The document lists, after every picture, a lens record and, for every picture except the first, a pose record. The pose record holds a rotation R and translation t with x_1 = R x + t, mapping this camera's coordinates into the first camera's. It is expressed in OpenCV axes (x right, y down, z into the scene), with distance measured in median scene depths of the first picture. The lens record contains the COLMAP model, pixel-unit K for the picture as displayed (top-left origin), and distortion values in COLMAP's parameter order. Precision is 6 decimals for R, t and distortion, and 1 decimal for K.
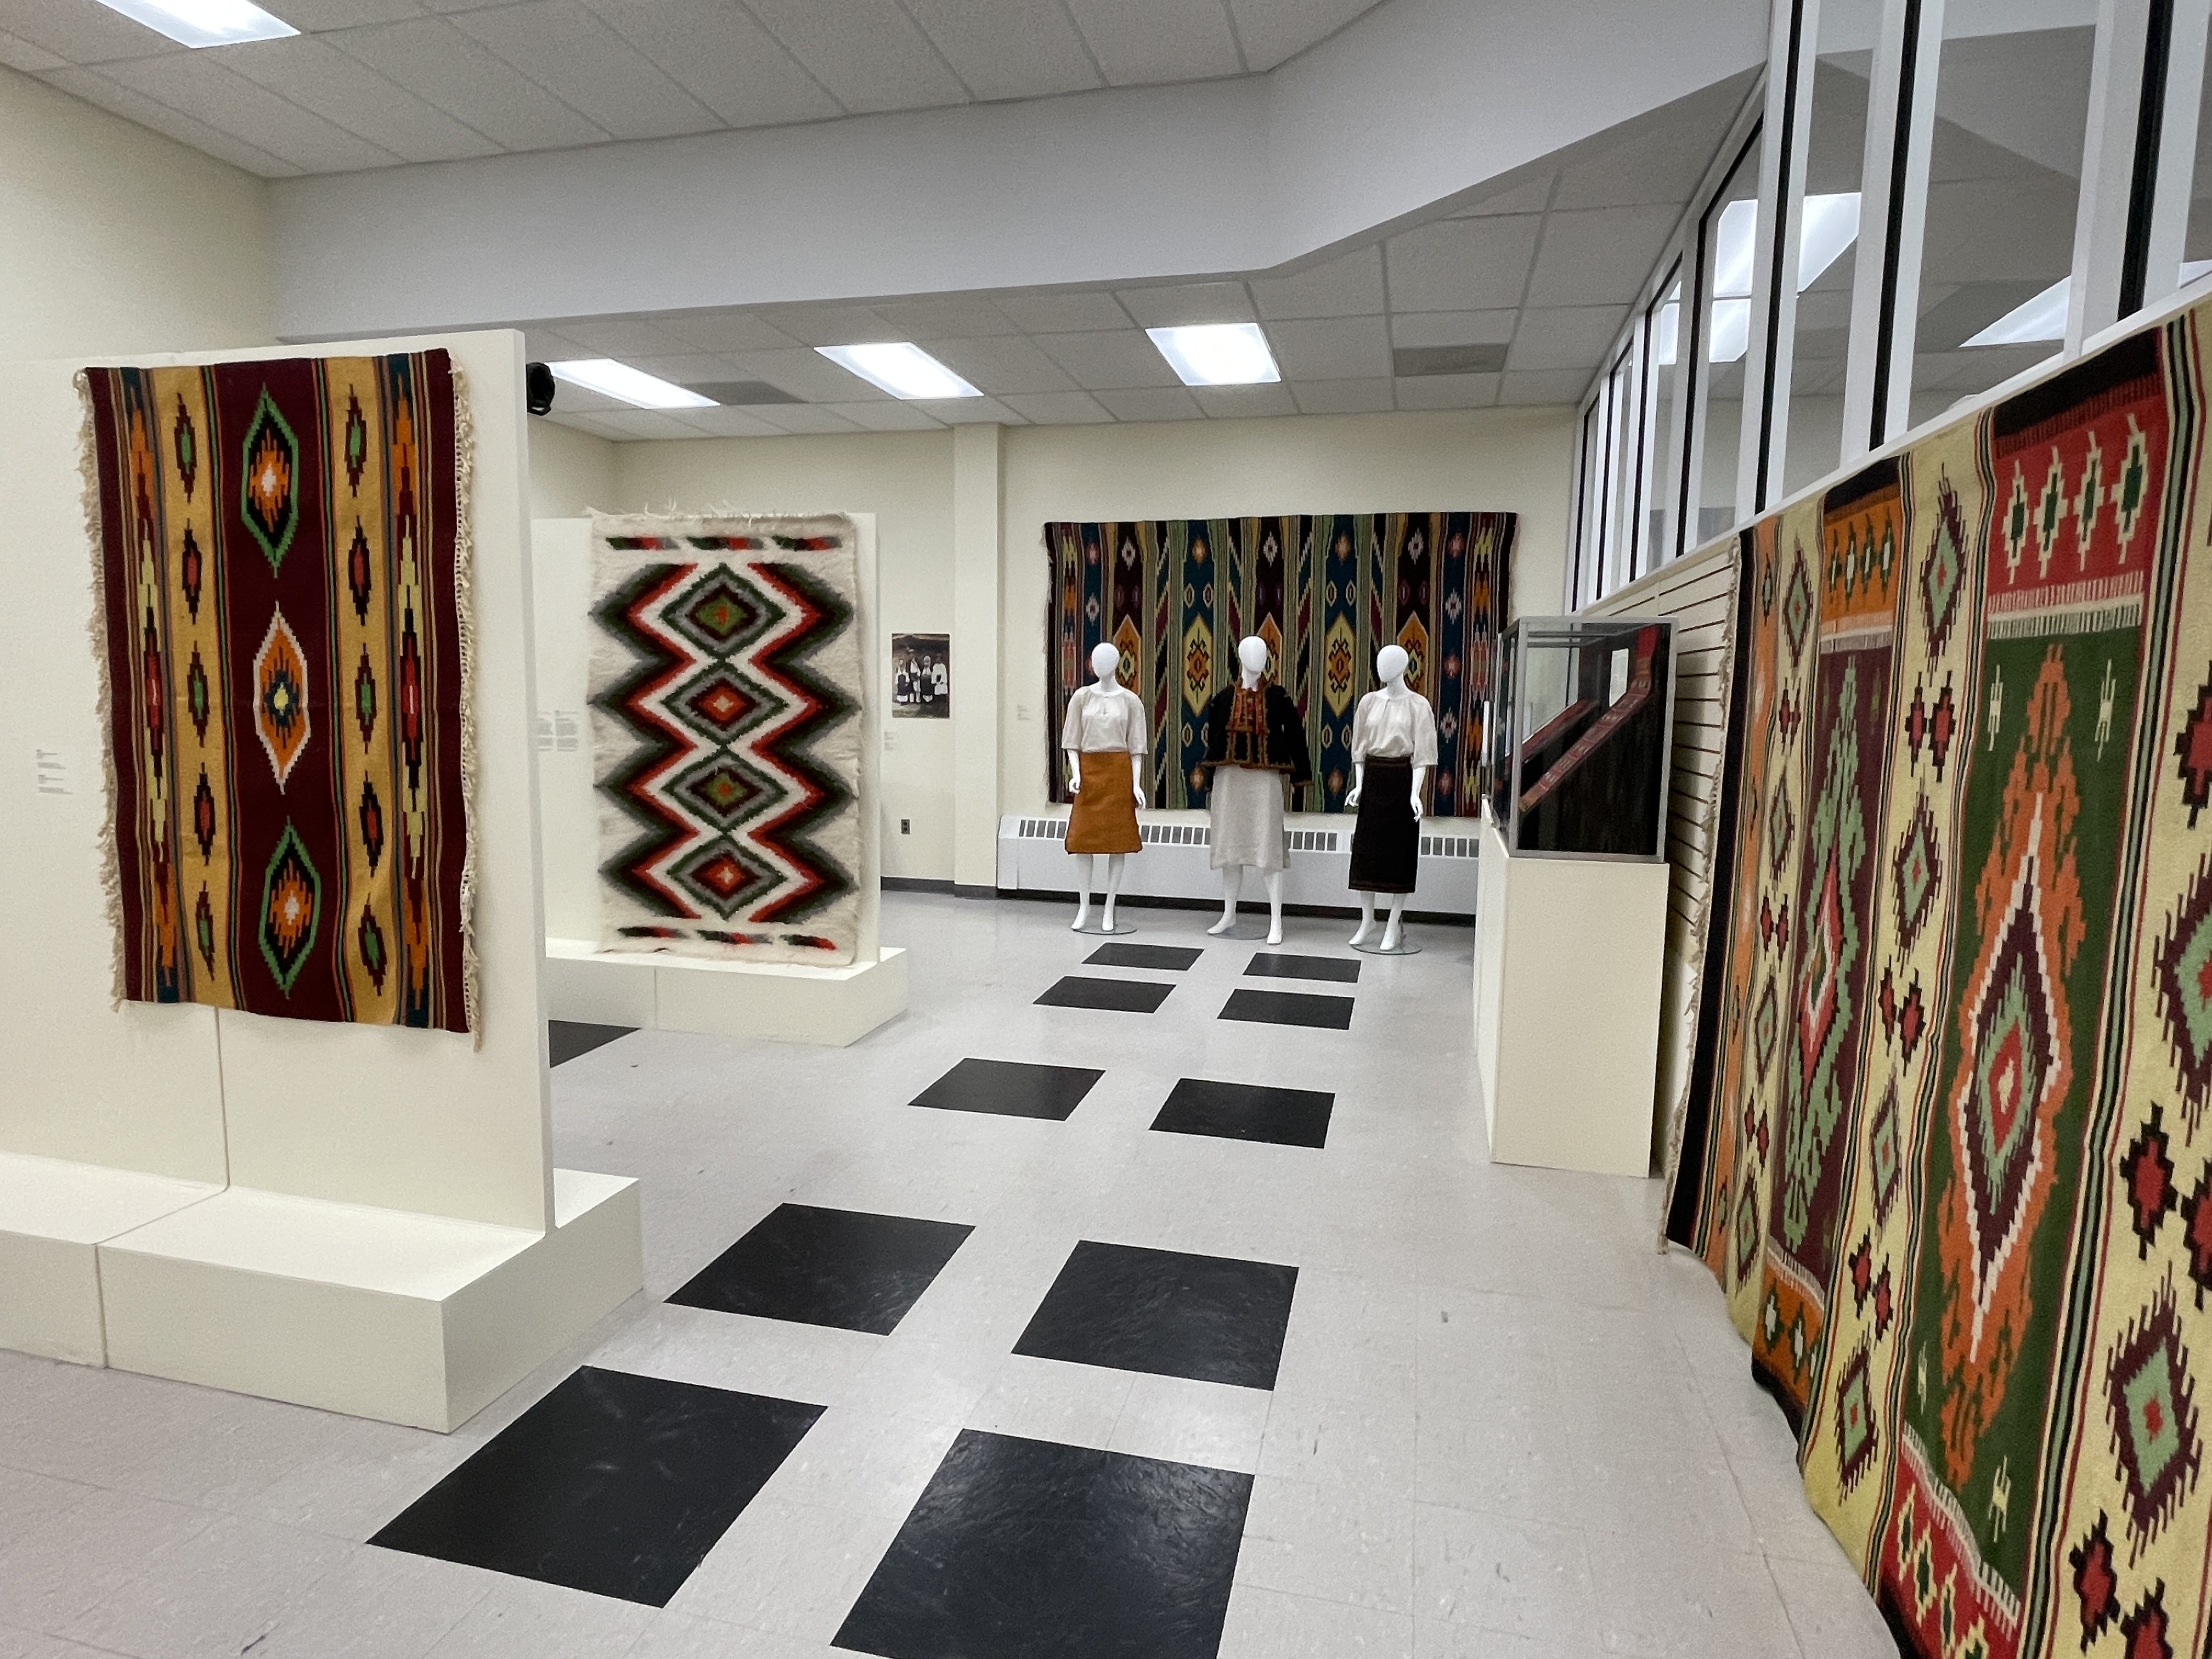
lens RADIAL K [[1226.4, 0, 1106.0], [0, 1226.4, 829.5], [0, 0, 1]] dist [0.043979, 0.000015]
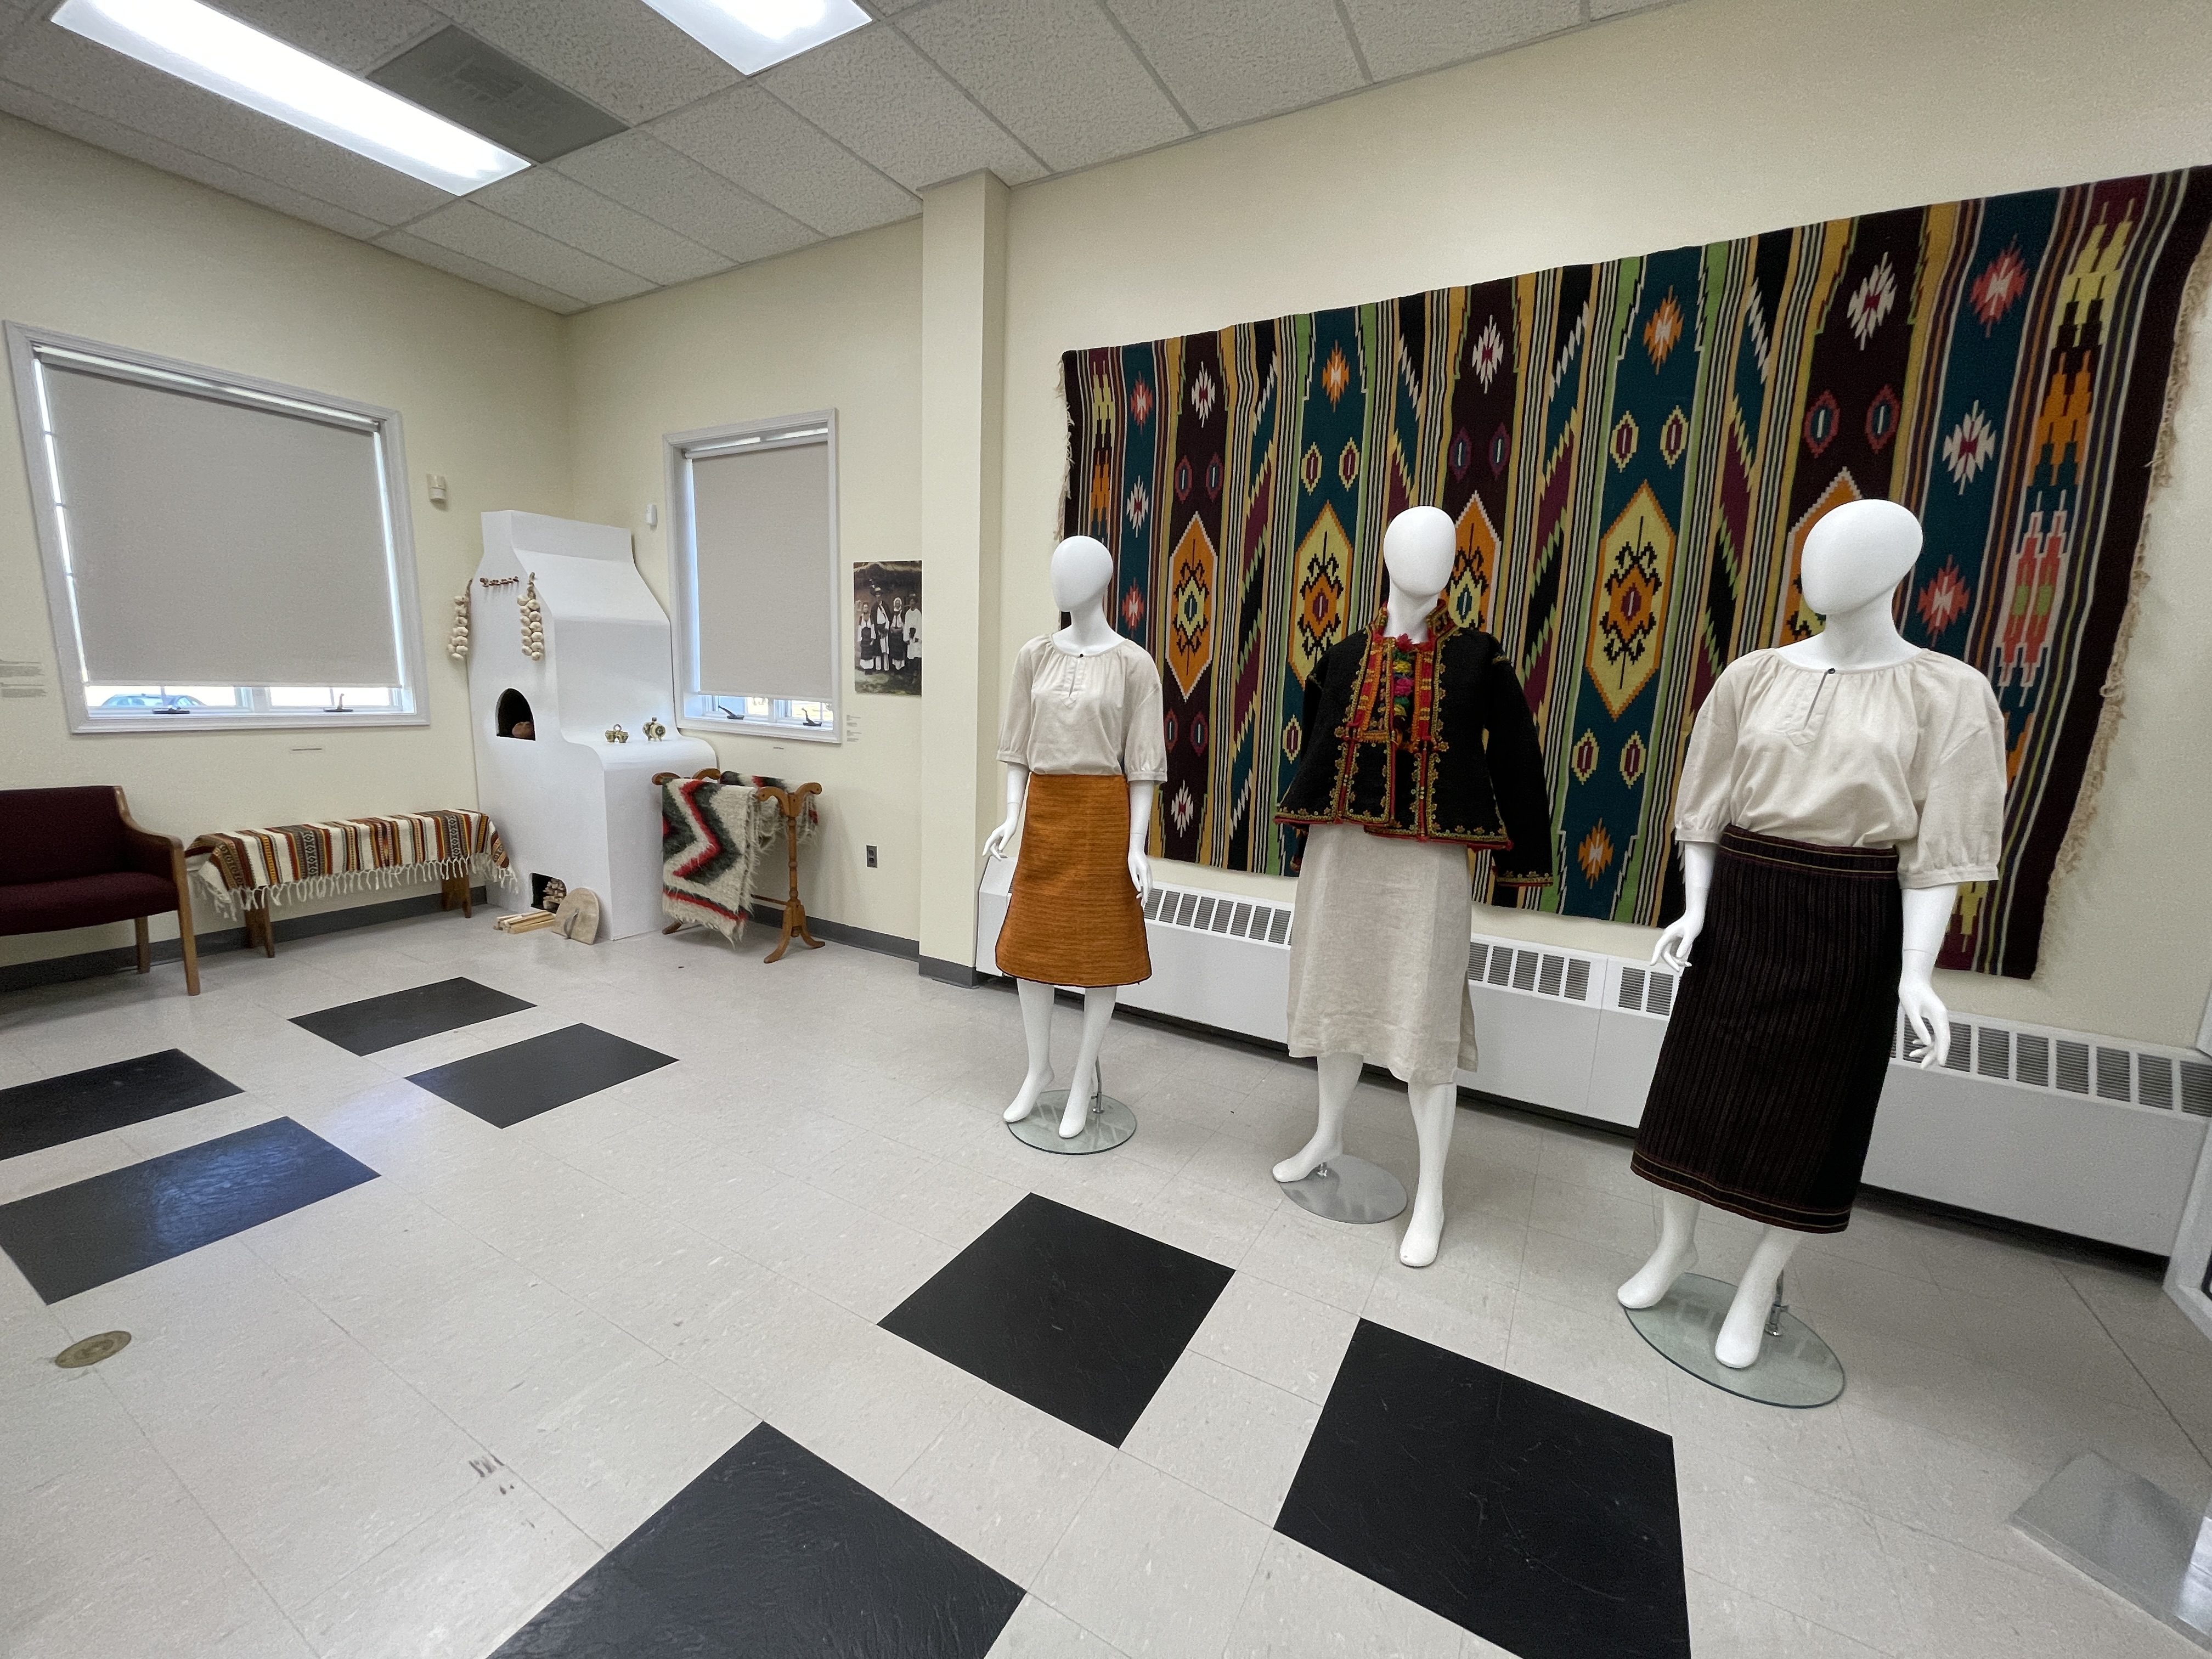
lens RADIAL K [[880.7, 0, 1104.9], [0, 880.7, 834.0], [0, 0, 1]] dist [-0.000365, 0.000154]
pose [[0.963544, 0.069685, -0.258316, 0.092598], [-0.055255, 0.996501, 0.062714, -0.057621], [0.261782, -0.046155, 0.964023, 0.630097]]
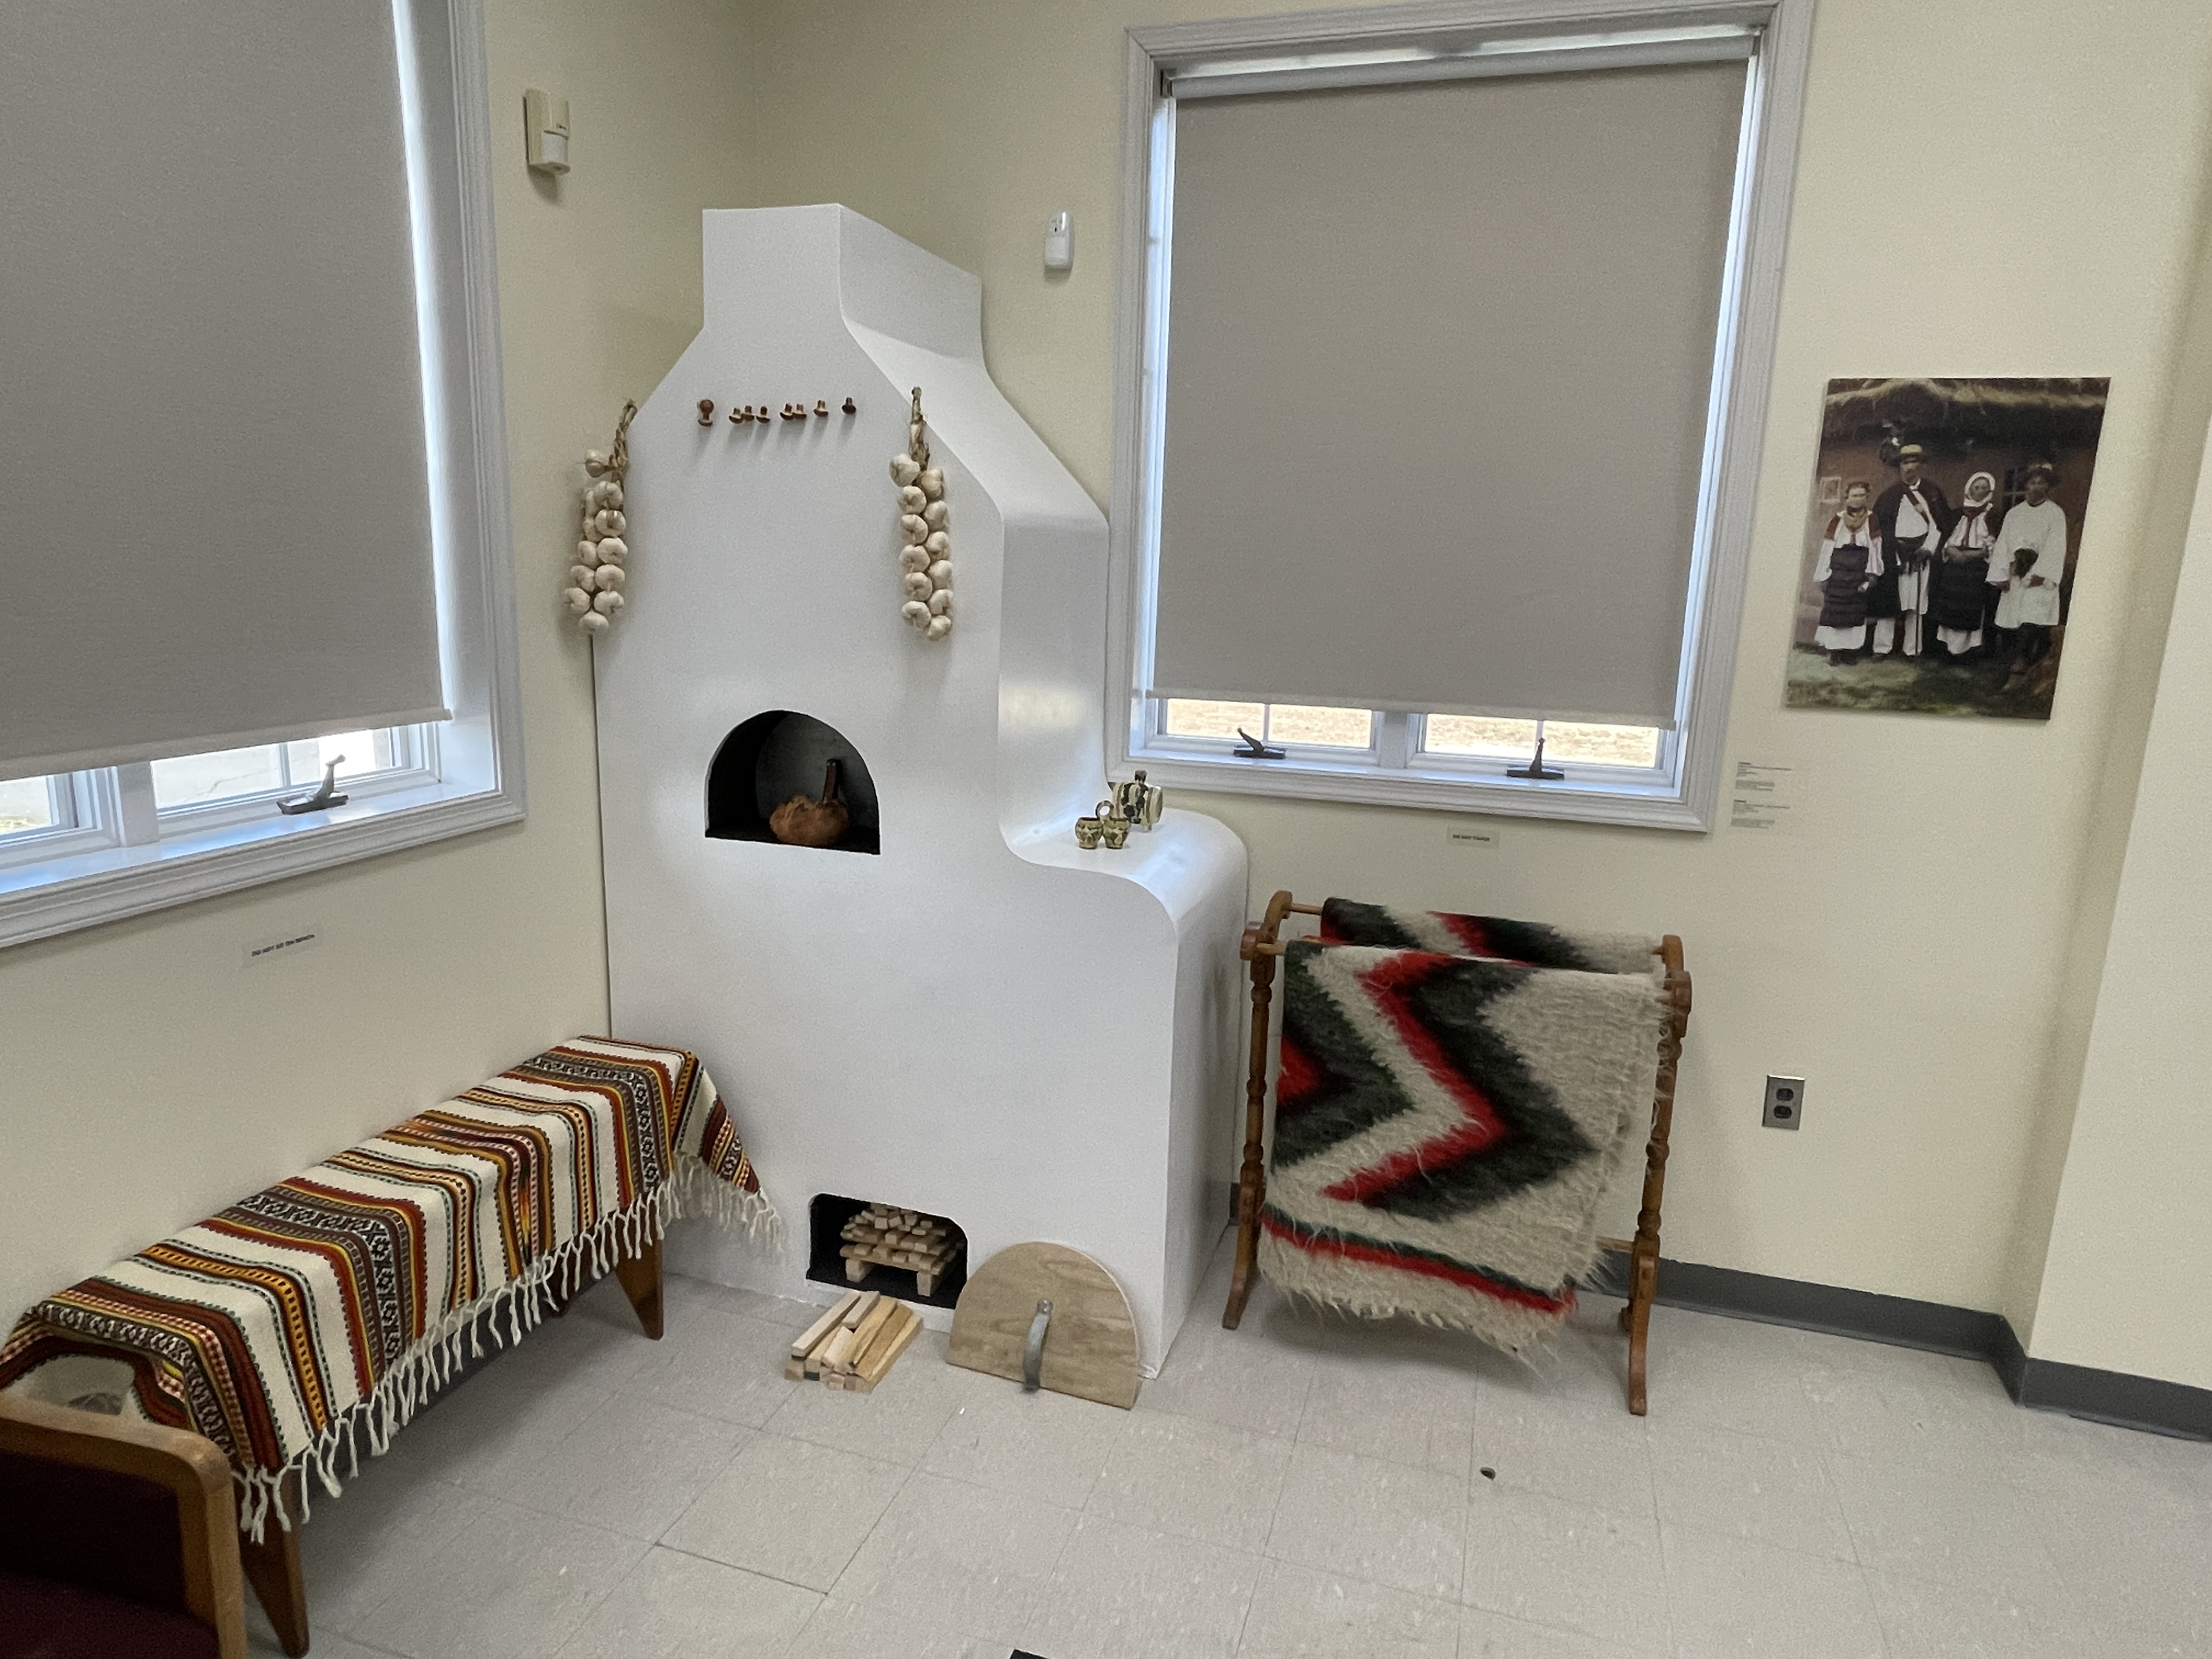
lens RADIAL K [[1322.0, 0, 1106.0], [0, 1322.0, 829.5], [0, 0, 1]] dist [-0.001067, -0.001468]
pose [[0.998068, 0.026910, -0.056008, -0.333454], [-0.021859, 0.995798, 0.088925, -0.095915], [0.058165, -0.087529, 0.994462, 0.775680]]
